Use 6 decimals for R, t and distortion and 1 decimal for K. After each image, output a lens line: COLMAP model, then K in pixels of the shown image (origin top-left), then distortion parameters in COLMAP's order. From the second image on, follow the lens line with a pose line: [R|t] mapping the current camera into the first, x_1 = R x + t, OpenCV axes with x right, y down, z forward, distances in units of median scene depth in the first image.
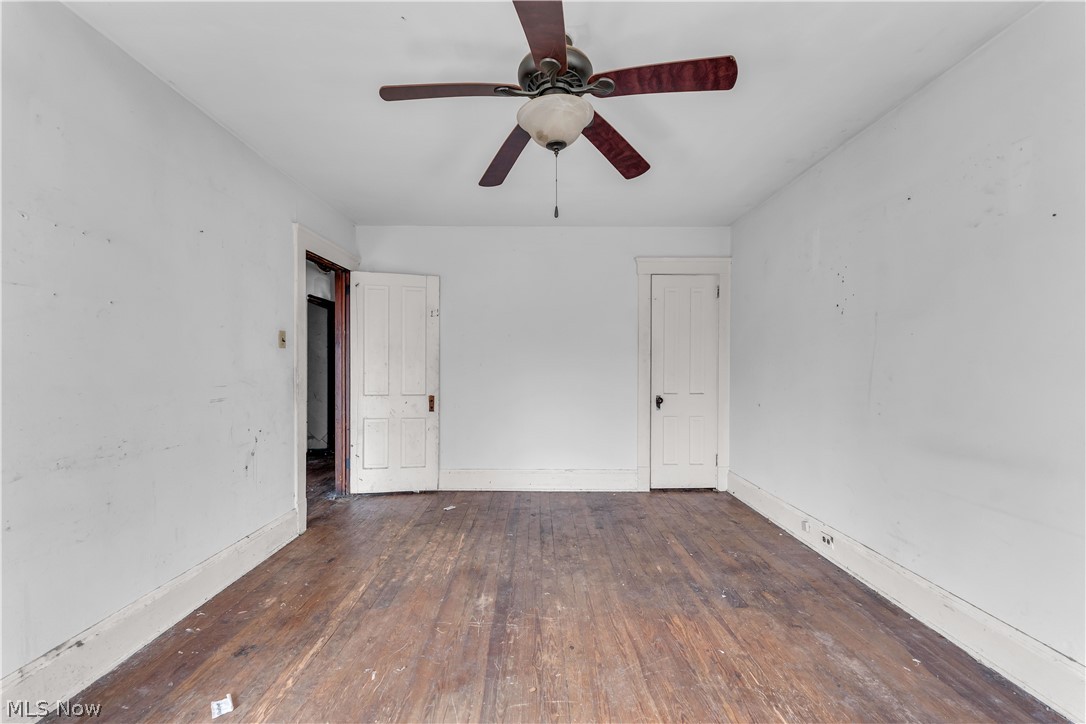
lens RADIAL K [[440.0, 0, 543.0], [0, 440.0, 362.0], [0, 0, 1]] dist [-0.000675, -0.000086]
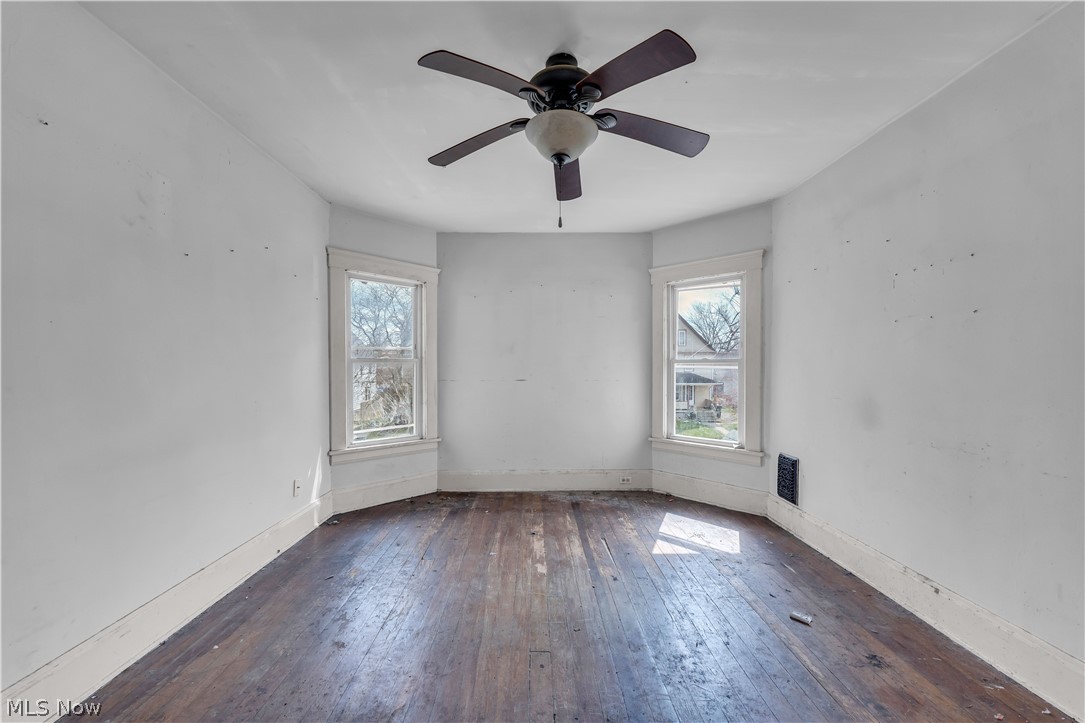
lens RADIAL K [[439.5, 0, 536.4], [0, 439.5, 369.5], [0, 0, 1]] dist [0.001887, 0.000077]
pose [[-0.999954, -0.003523, 0.008884, 0.073505], [-0.003538, 0.999992, -0.001701, 0.012536], [-0.008878, -0.001733, -0.999959, 2.024114]]
